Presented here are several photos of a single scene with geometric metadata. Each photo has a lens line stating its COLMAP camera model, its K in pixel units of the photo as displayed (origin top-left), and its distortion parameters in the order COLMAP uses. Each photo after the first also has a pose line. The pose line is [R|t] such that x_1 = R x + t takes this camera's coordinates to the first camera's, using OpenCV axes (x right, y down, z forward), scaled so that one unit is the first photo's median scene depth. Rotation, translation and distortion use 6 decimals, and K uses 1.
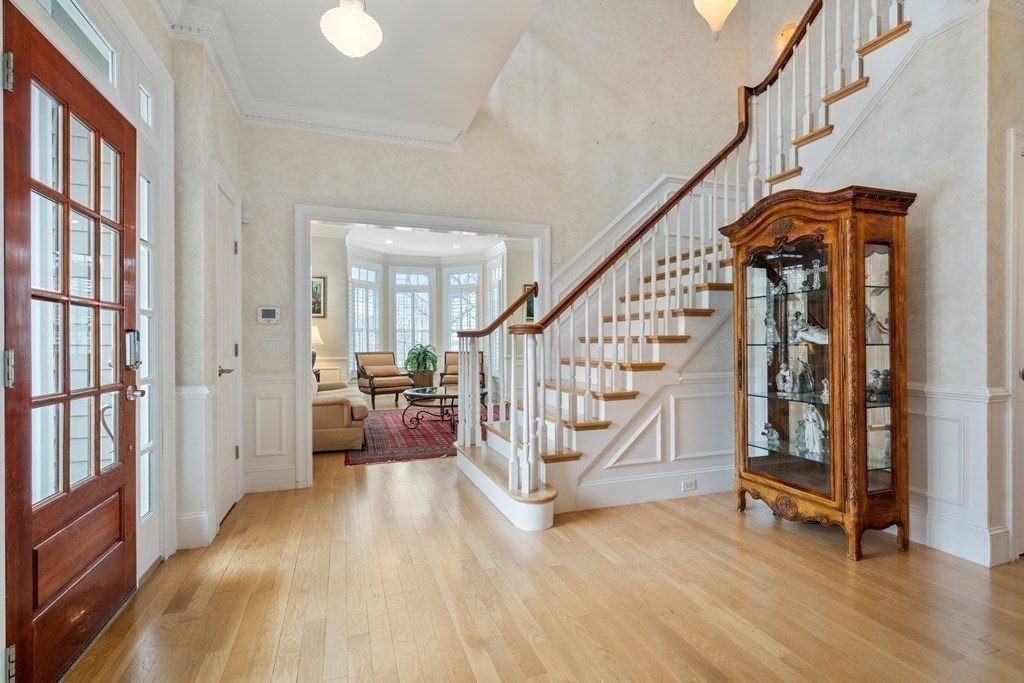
lens RADIAL K [[489.8, 0, 511.3], [0, 489.8, 341.1], [0, 0, 1]] dist [0.000007, -0.000027]
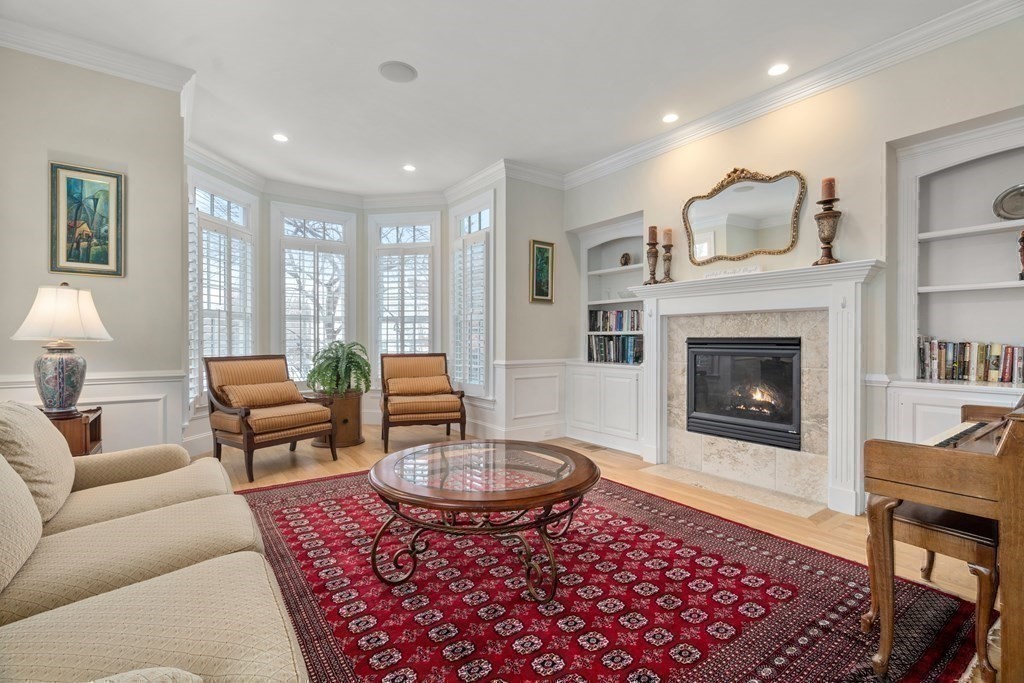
lens RADIAL K [[468.4, 0, 514.7], [0, 468.4, 343.7], [0, 0, 1]] dist [0.000800, 0.001054]
pose [[0.958182, 0.002535, 0.286149, -0.148010], [-0.005420, 0.999942, 0.009293, 0.003263], [-0.286109, -0.010455, 0.958140, 0.441574]]
